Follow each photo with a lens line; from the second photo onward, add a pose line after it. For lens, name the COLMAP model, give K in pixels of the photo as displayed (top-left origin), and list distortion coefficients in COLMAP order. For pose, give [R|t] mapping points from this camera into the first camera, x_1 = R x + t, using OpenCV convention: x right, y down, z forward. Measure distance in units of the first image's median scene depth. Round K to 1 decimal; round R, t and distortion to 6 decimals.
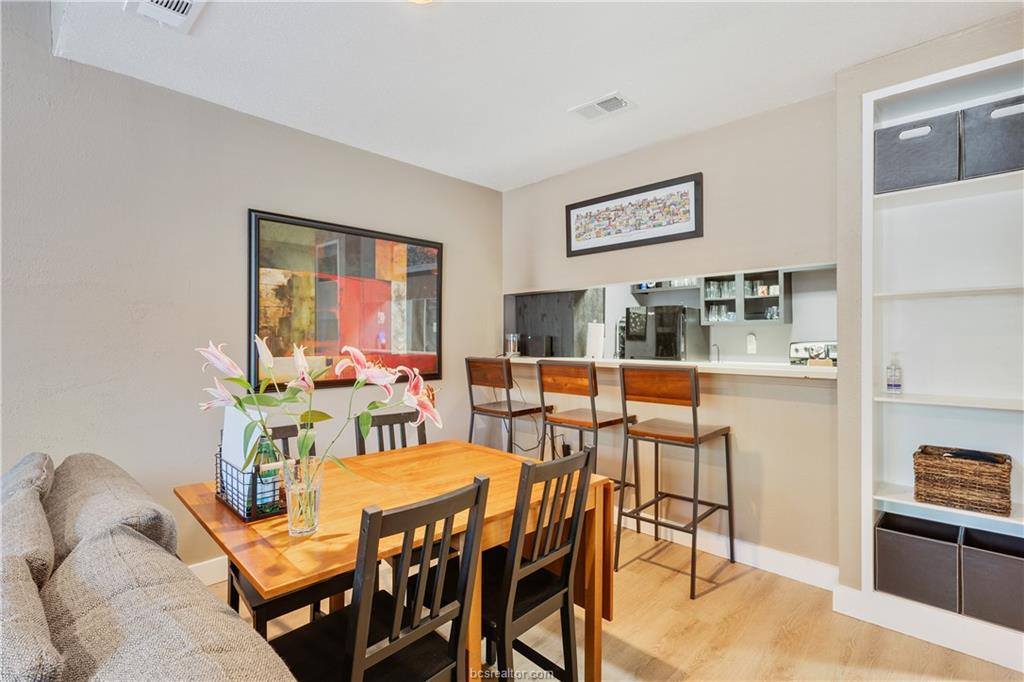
lens RADIAL K [[503.2, 0, 512.0], [0, 503.2, 341.0], [0, 0, 1]] dist [-0.000617, -0.000105]
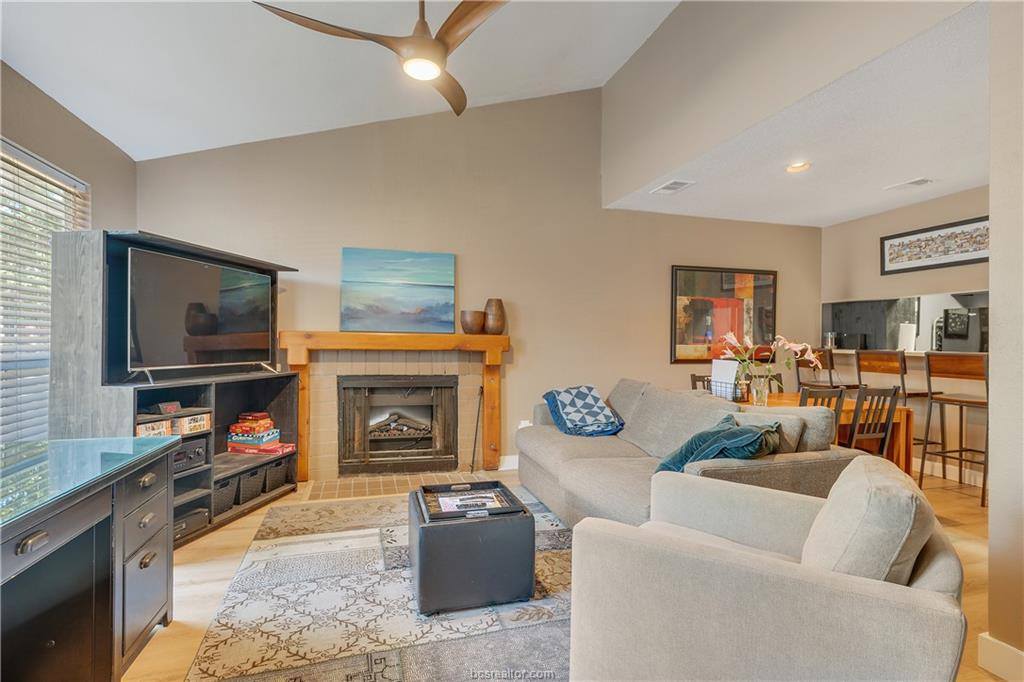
lens RADIAL K [[497.1, 0, 512.0], [0, 497.1, 341.0], [0, 0, 1]] dist [-0.000137, 0.000412]
pose [[0.867566, 0.008978, -0.497241, -0.090122], [-0.008673, 0.999958, 0.002922, 0.014847], [0.497247, 0.001778, 0.867607, -0.693262]]
